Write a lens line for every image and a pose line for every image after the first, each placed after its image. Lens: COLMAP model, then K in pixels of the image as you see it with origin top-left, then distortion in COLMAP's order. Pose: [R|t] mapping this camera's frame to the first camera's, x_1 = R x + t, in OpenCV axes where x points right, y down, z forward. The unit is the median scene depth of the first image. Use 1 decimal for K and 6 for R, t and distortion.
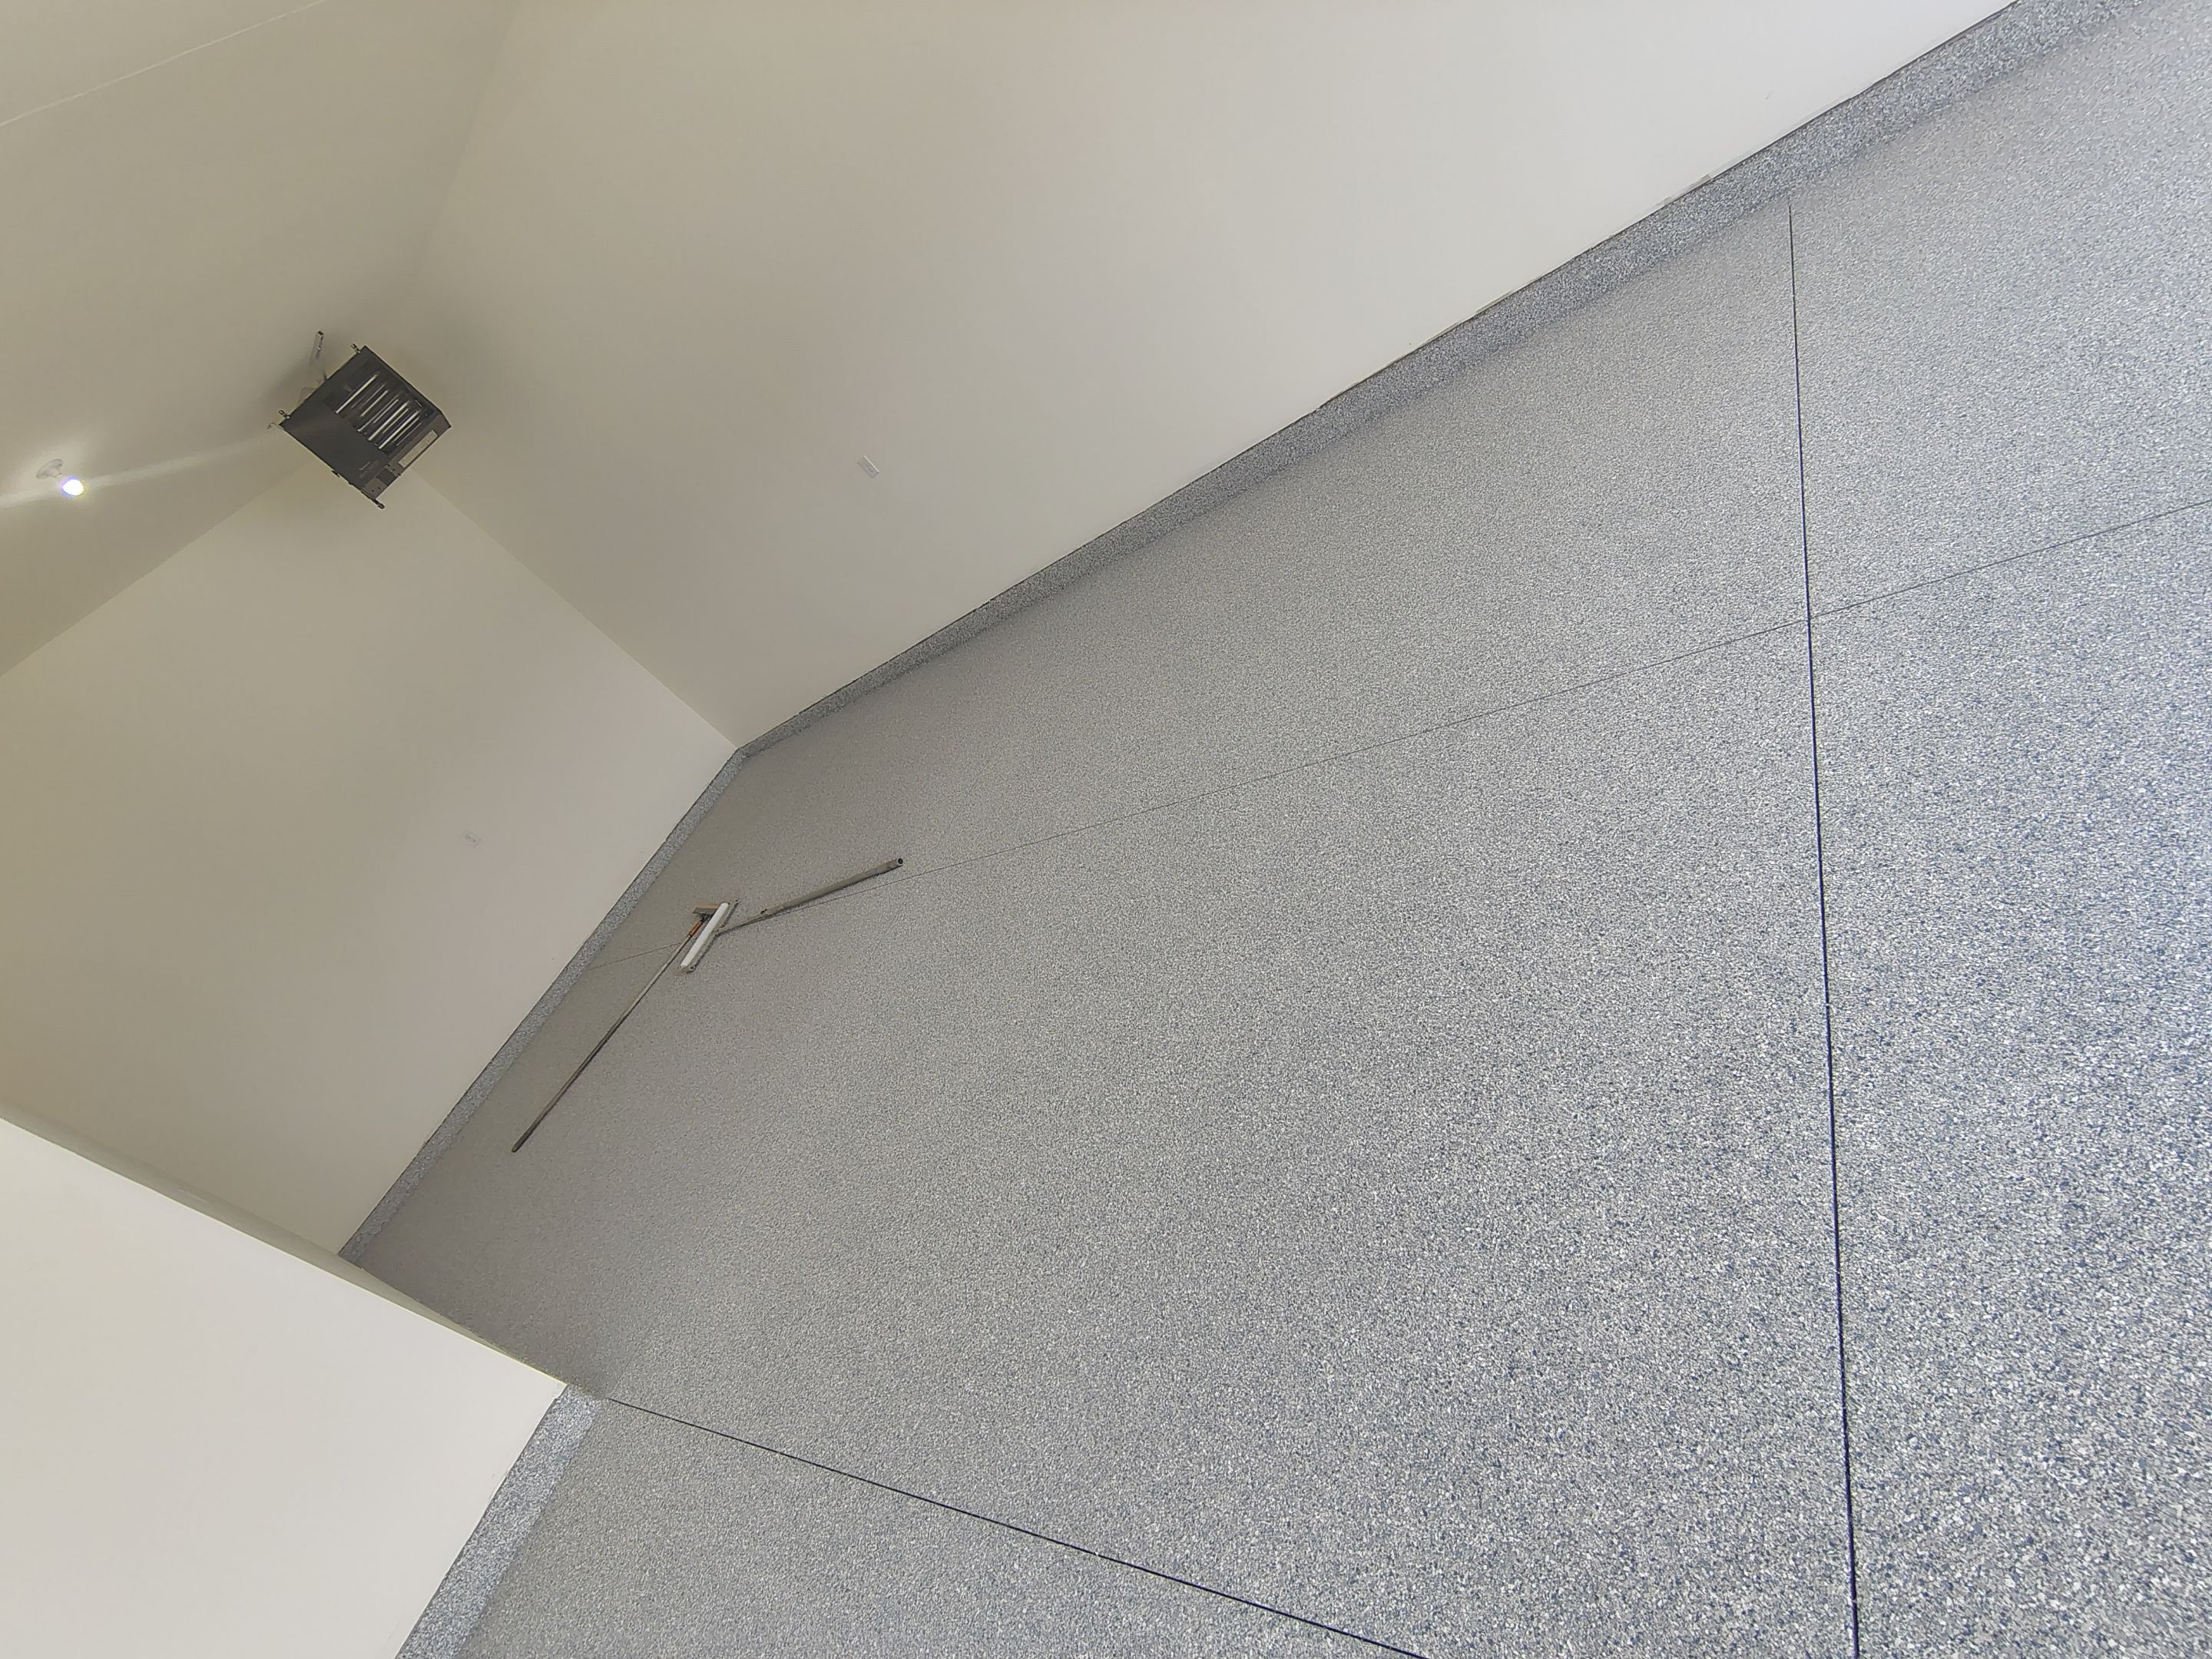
lens RADIAL K [[1021.8, 0, 1109.6], [0, 1021.8, 830.8], [0, 0, 1]] dist [-0.003951, 0.001175]
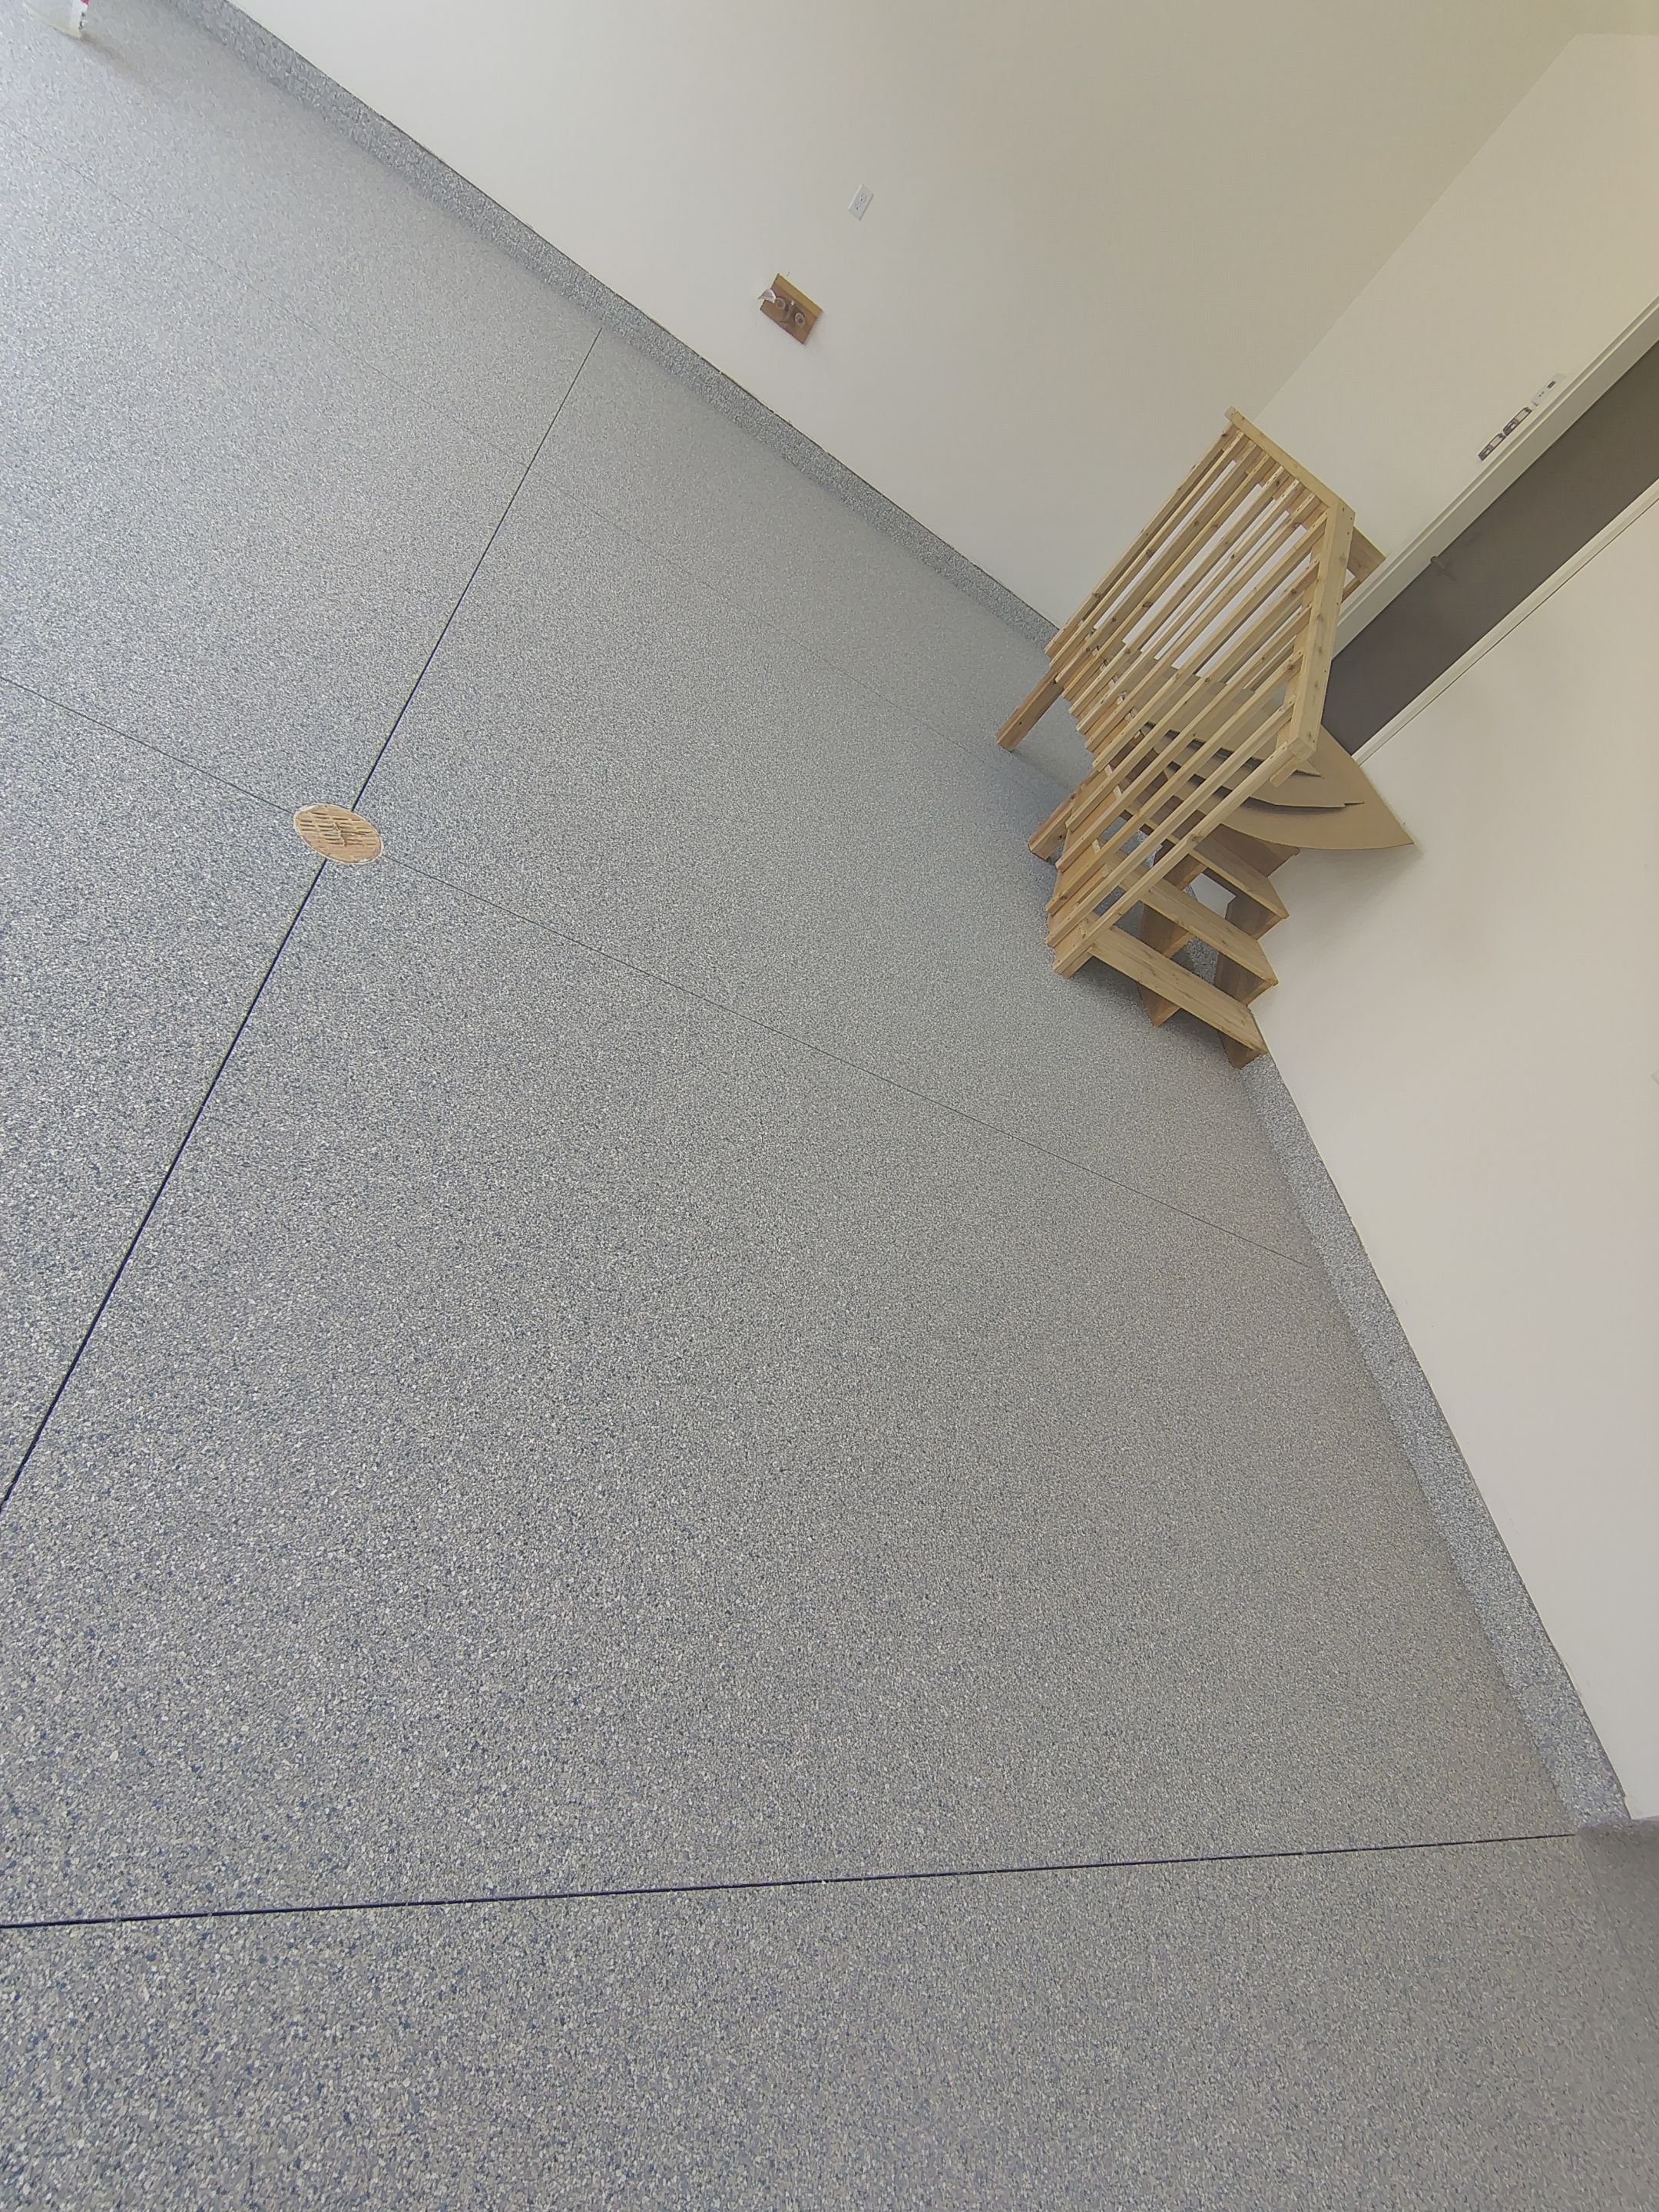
lens RADIAL K [[1021.8, 0, 830.0], [0, 1021.8, 1106.1], [0, 0, 1]] dist [-0.003951, 0.001175]
pose [[-0.912726, 0.374272, -0.163868, -0.138017], [-0.216387, -0.102605, 0.970901, -0.003010], [0.346567, 0.921625, 0.174638, 0.371683]]
